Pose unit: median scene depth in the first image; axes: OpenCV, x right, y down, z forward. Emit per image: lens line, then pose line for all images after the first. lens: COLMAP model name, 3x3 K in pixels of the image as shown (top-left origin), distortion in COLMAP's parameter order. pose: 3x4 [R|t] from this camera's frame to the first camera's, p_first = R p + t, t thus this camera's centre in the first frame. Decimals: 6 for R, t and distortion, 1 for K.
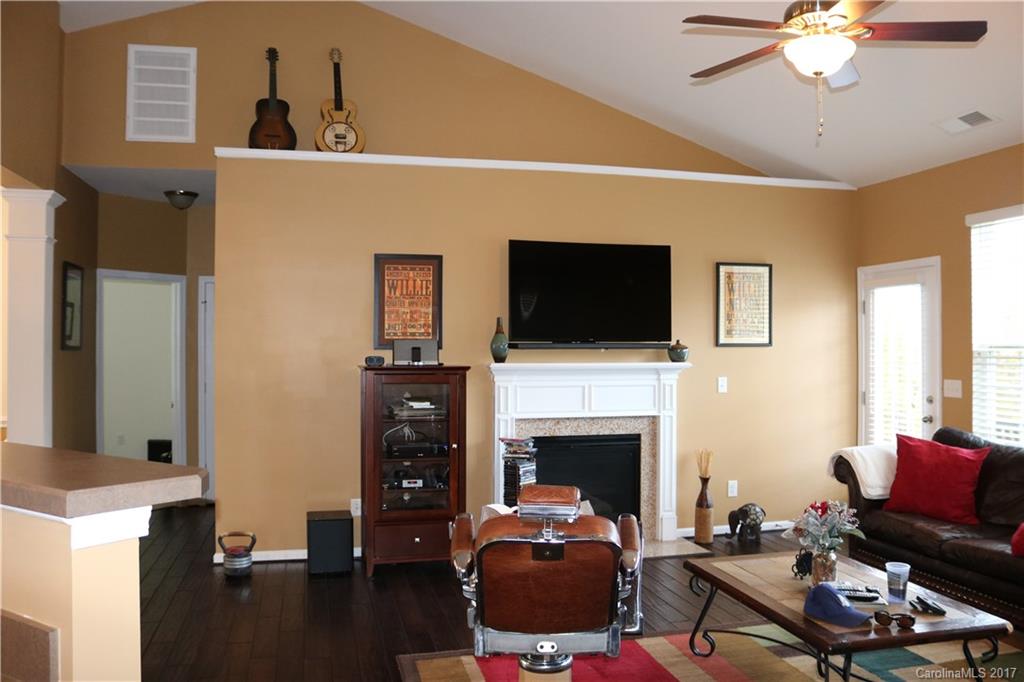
lens RADIAL K [[834.6, 0, 512.0], [0, 834.6, 341.0], [0, 0, 1]] dist [-0.165802, 0.137507]
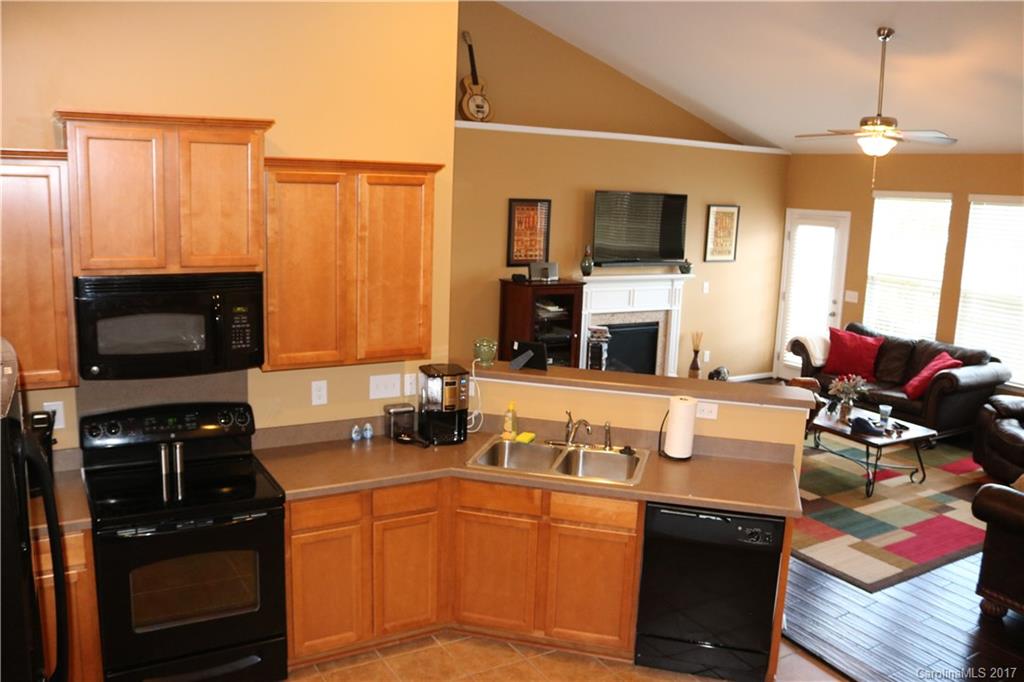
lens RADIAL K [[834.6, 0, 512.0], [0, 834.6, 341.0], [0, 0, 1]] dist [-0.165802, 0.137507]
pose [[0.958762, -0.017123, 0.283696, -0.539975], [-0.037193, 0.982041, 0.184967, -0.123420], [-0.281768, -0.187891, 0.940906, -0.341464]]
